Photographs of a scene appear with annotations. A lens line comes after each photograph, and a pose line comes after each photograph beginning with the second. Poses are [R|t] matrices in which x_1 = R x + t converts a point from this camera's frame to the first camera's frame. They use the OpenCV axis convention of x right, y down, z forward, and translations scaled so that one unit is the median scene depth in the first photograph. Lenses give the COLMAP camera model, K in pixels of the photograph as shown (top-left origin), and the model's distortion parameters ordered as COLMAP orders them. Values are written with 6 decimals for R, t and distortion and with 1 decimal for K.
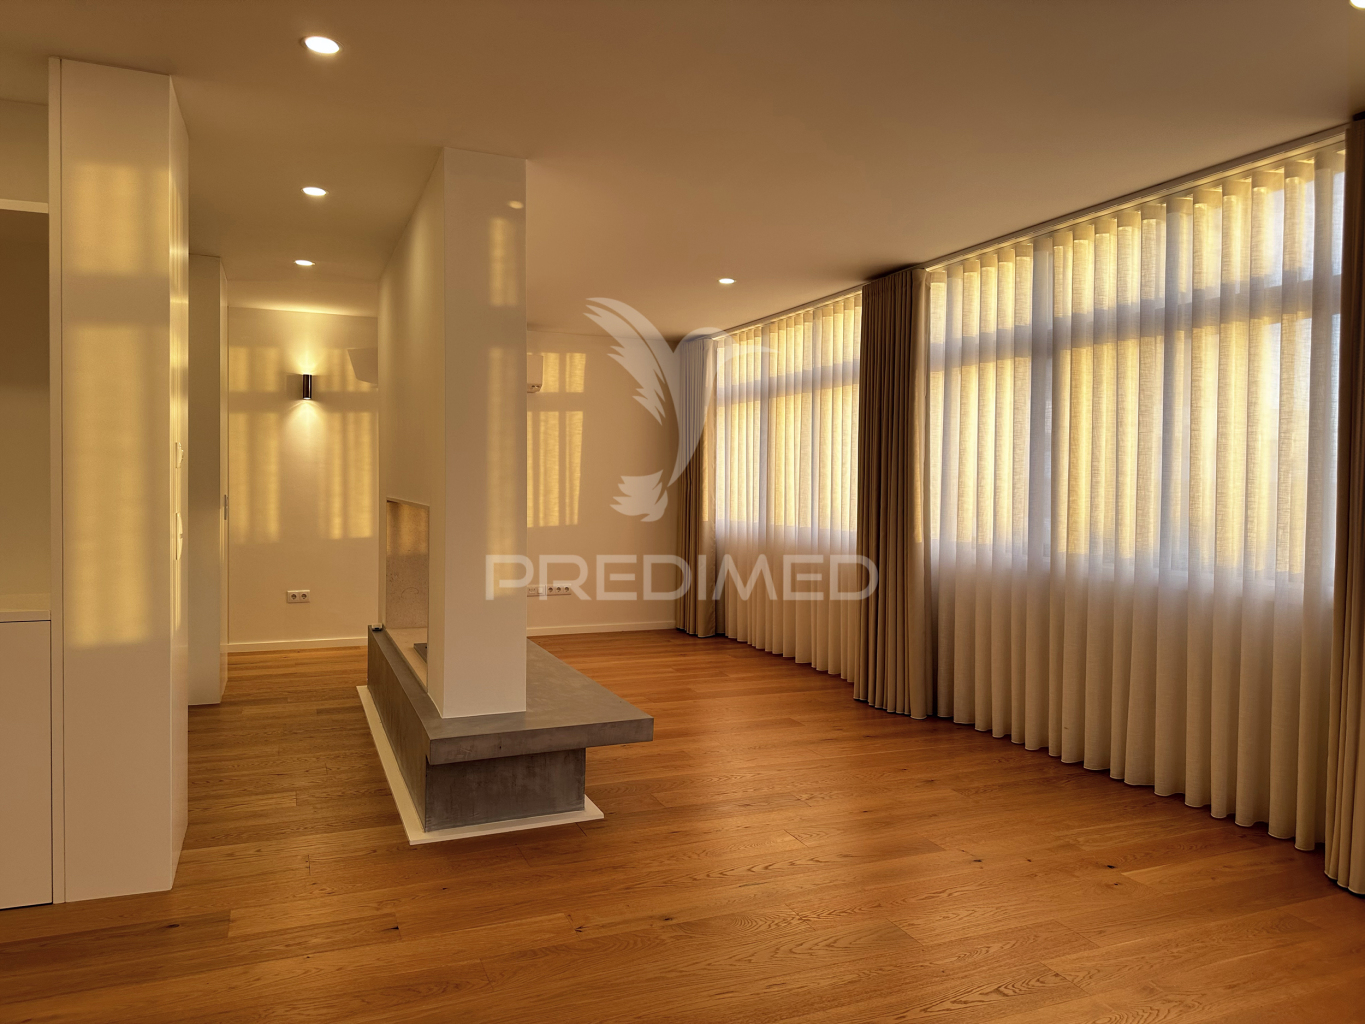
lens RADIAL K [[938.4, 0, 696.9], [0, 938.4, 512.0], [0, 0, 1]] dist [0.014583, -0.021342]
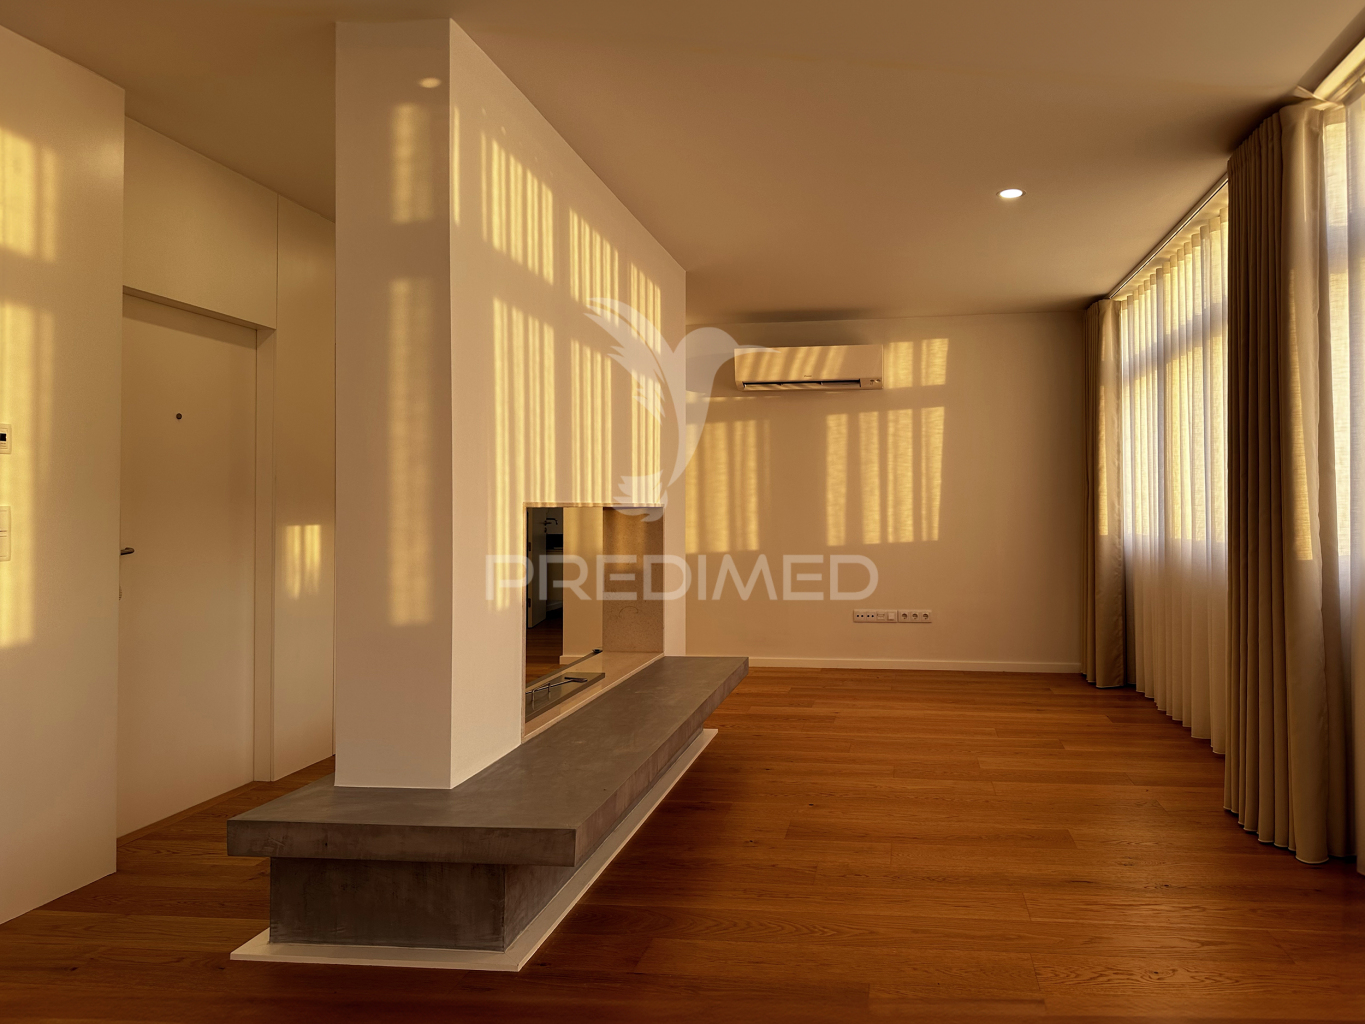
lens RADIAL K [[938.4, 0, 670.3], [0, 938.4, 506.5], [0, 0, 1]] dist [0.014583, -0.021342]
pose [[0.854298, -0.023329, -0.519260, 0.115764], [0.007790, 0.999455, -0.032087, 0.008508], [0.519726, 0.023367, 0.854014, 0.168059]]
